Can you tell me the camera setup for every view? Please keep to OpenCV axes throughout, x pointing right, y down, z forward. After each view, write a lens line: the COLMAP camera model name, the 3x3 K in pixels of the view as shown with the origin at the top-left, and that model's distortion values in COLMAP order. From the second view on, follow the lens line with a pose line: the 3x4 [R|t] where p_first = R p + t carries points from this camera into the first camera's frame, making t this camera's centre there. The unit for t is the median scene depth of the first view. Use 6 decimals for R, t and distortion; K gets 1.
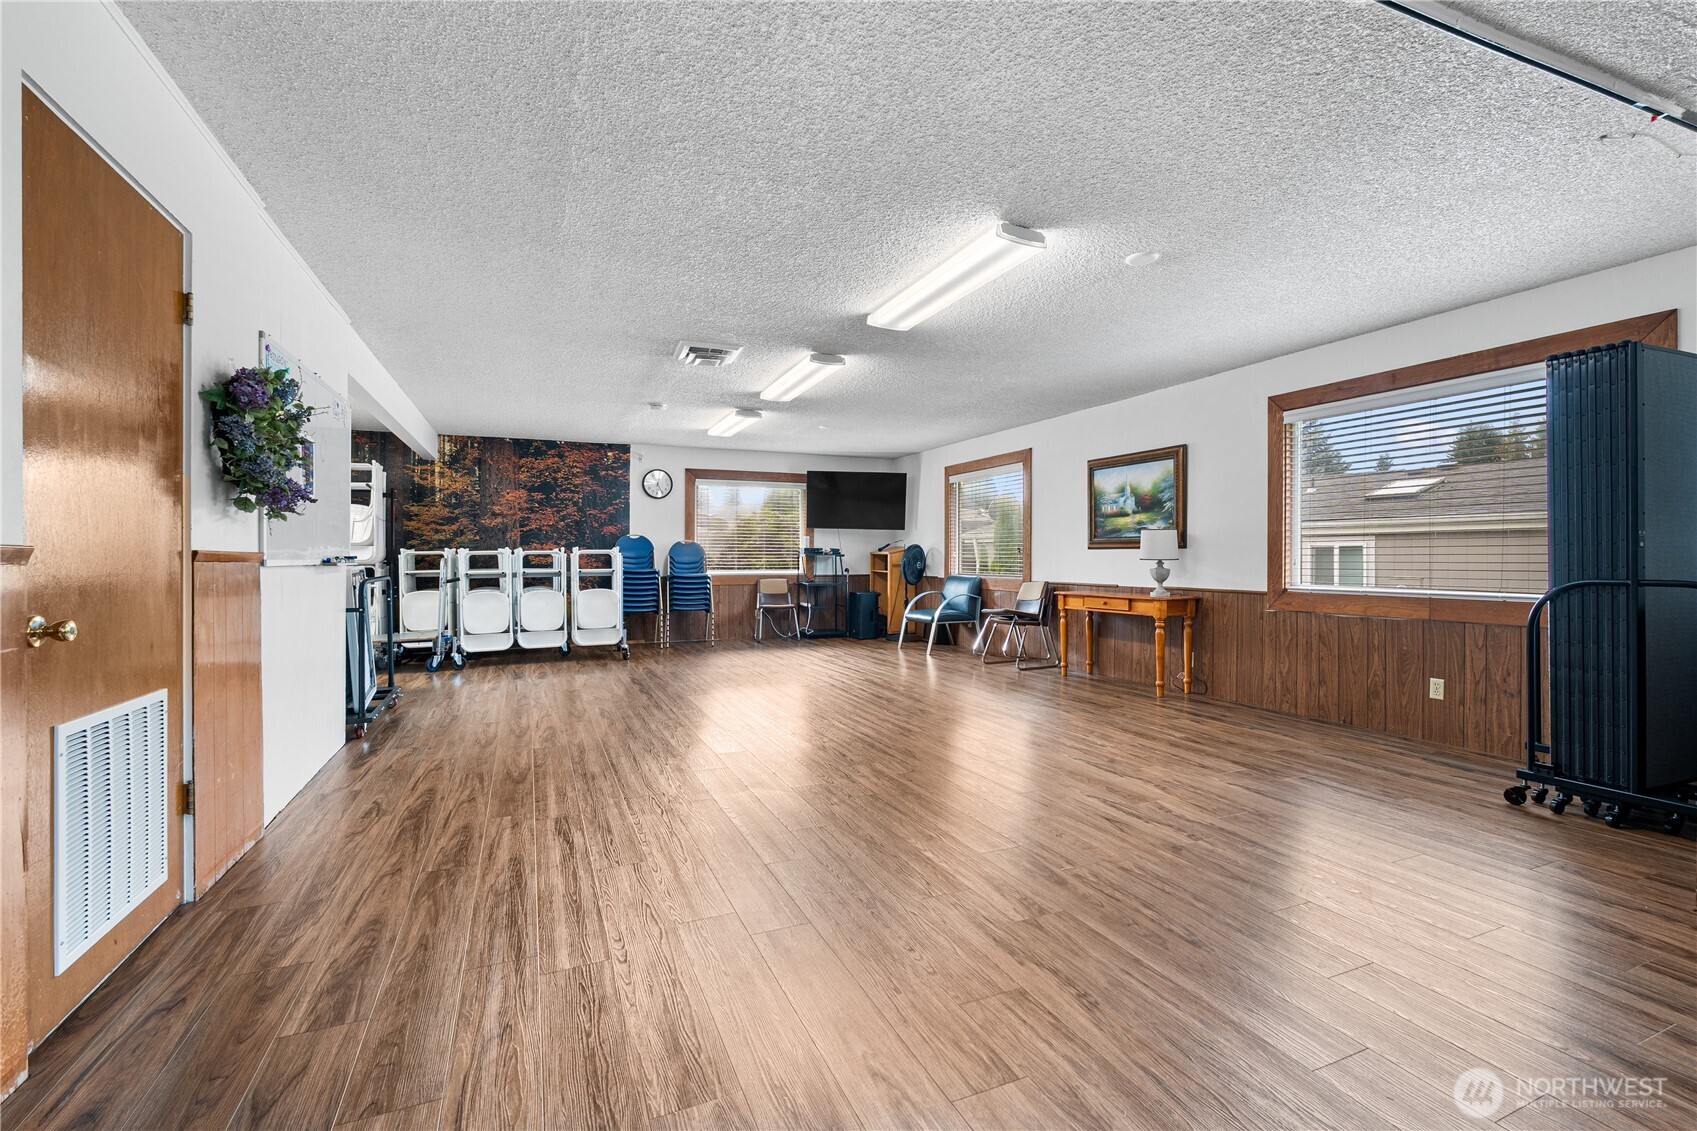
lens RADIAL K [[776.6, 0, 848.5], [0, 776.6, 565.5], [0, 0, 1]] dist [0.000289, 0.000029]
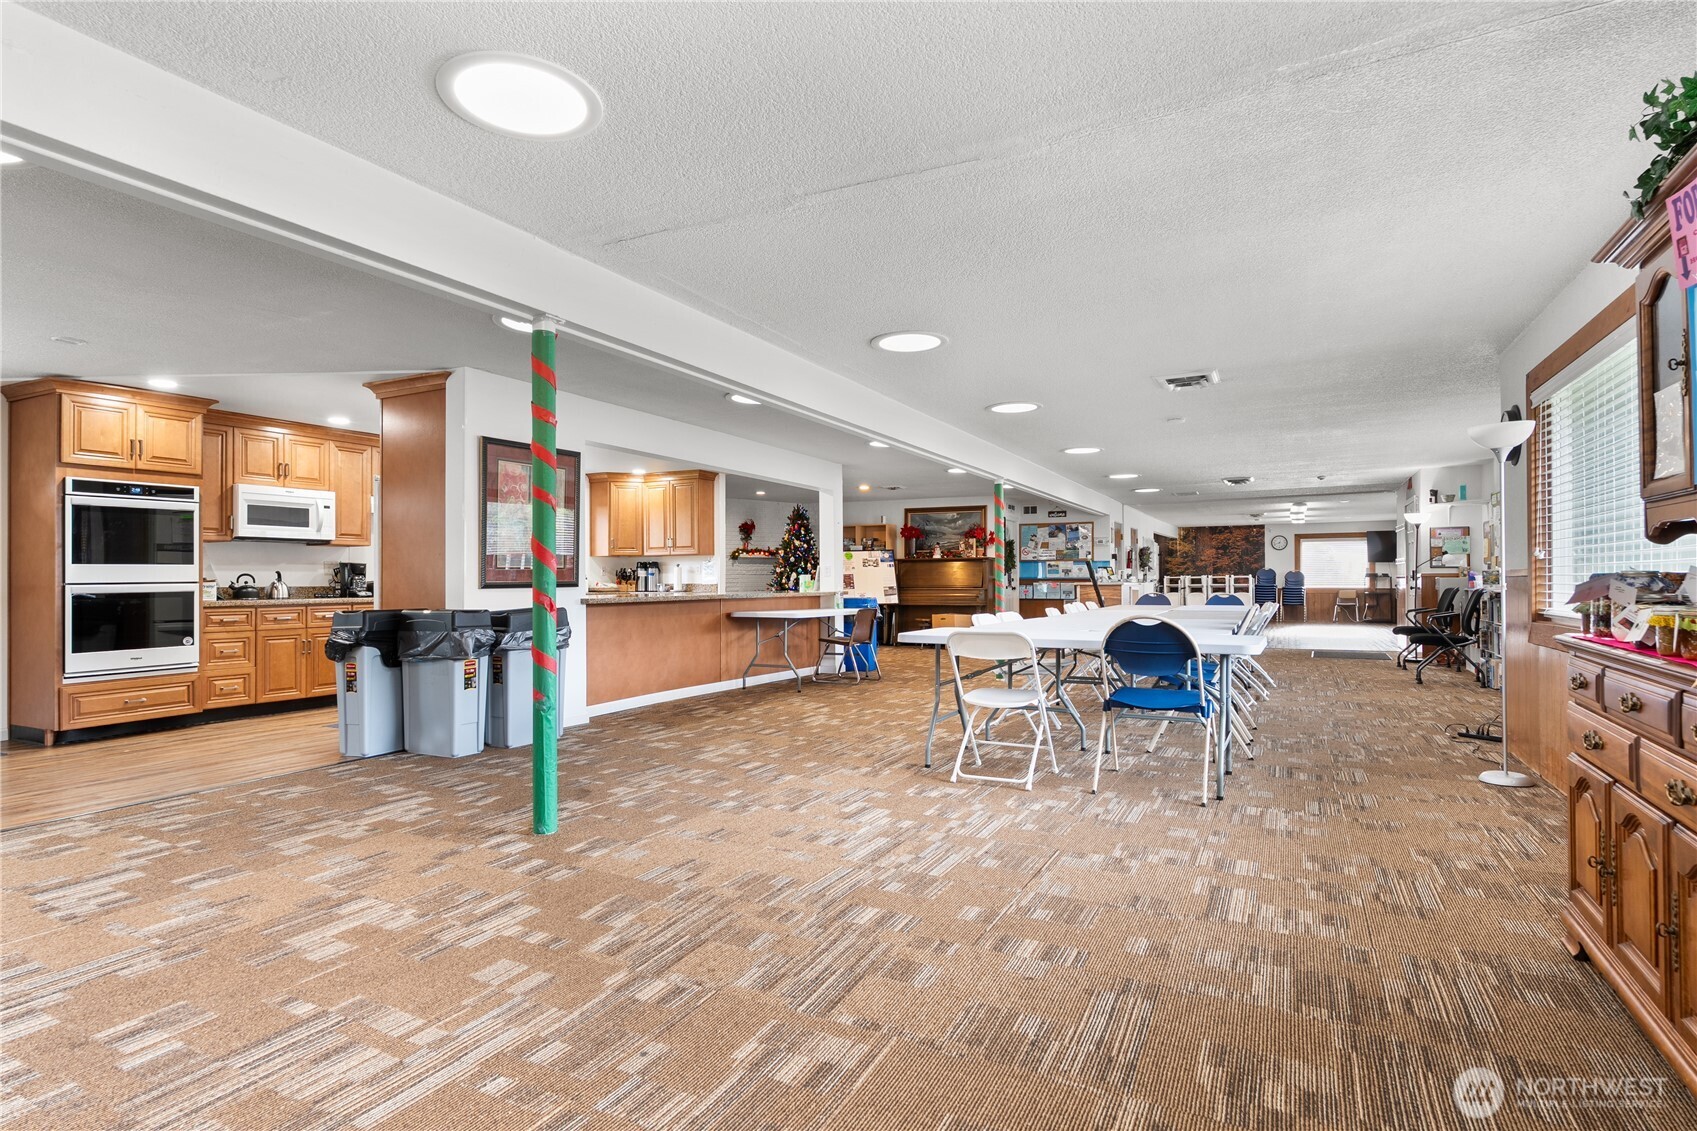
lens RADIAL K [[887.6, 0, 848.5], [0, 887.6, 565.5], [0, 0, 1]] dist [0.000227, 0.000328]
pose [[0.657543, -0.012834, -0.753307, 0.839731], [-0.001127, 0.999837, -0.018017, -0.002070], [0.753416, 0.012696, 0.657422, -1.521171]]
